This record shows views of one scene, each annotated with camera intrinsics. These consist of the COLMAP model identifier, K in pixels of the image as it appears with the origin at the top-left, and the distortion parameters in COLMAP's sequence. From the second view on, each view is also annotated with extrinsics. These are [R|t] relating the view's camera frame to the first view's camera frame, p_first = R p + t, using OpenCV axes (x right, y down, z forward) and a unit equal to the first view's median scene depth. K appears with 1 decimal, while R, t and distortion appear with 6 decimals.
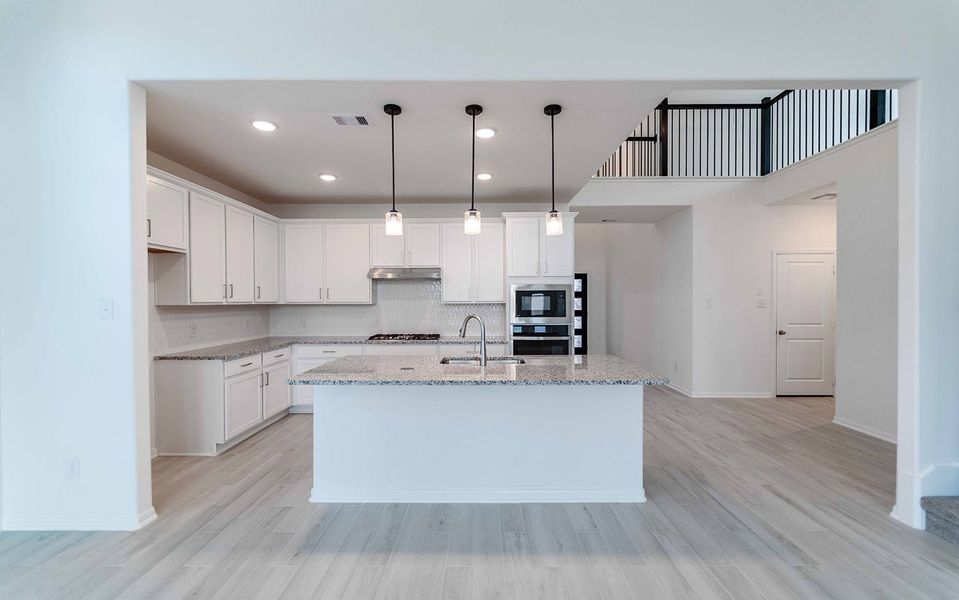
lens RADIAL K [[385.5, 0, 481.6], [0, 385.5, 301.8], [0, 0, 1]] dist [0.000273, -0.000143]
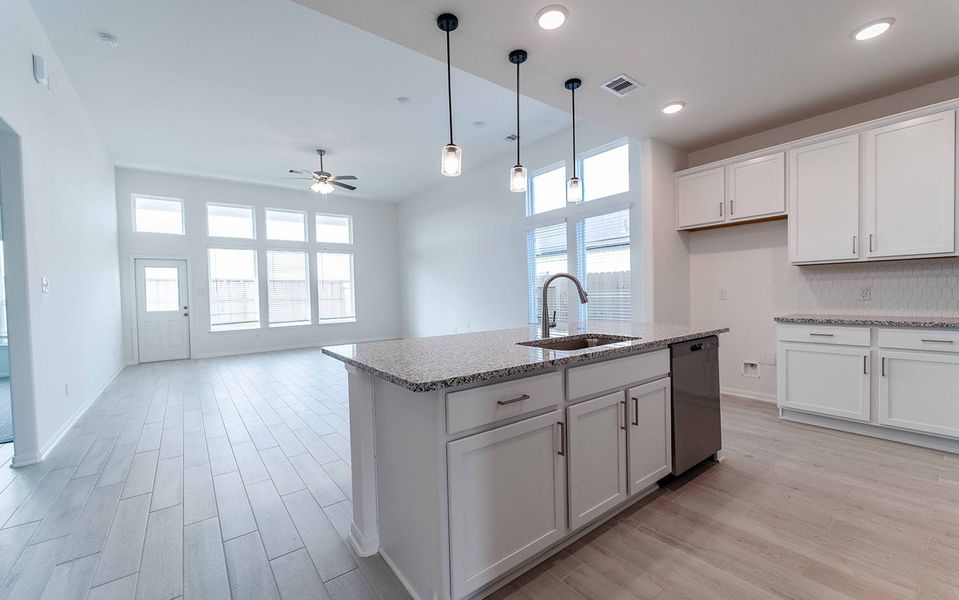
lens RADIAL K [[385.5, 0, 481.6], [0, 385.5, 301.8], [0, 0, 1]] dist [0.000273, -0.000143]
pose [[-0.792748, 0.037088, -0.608420, 0.417390], [0.025233, 0.999288, 0.028037, 0.046463], [0.609027, 0.006874, -0.793120, 1.097669]]
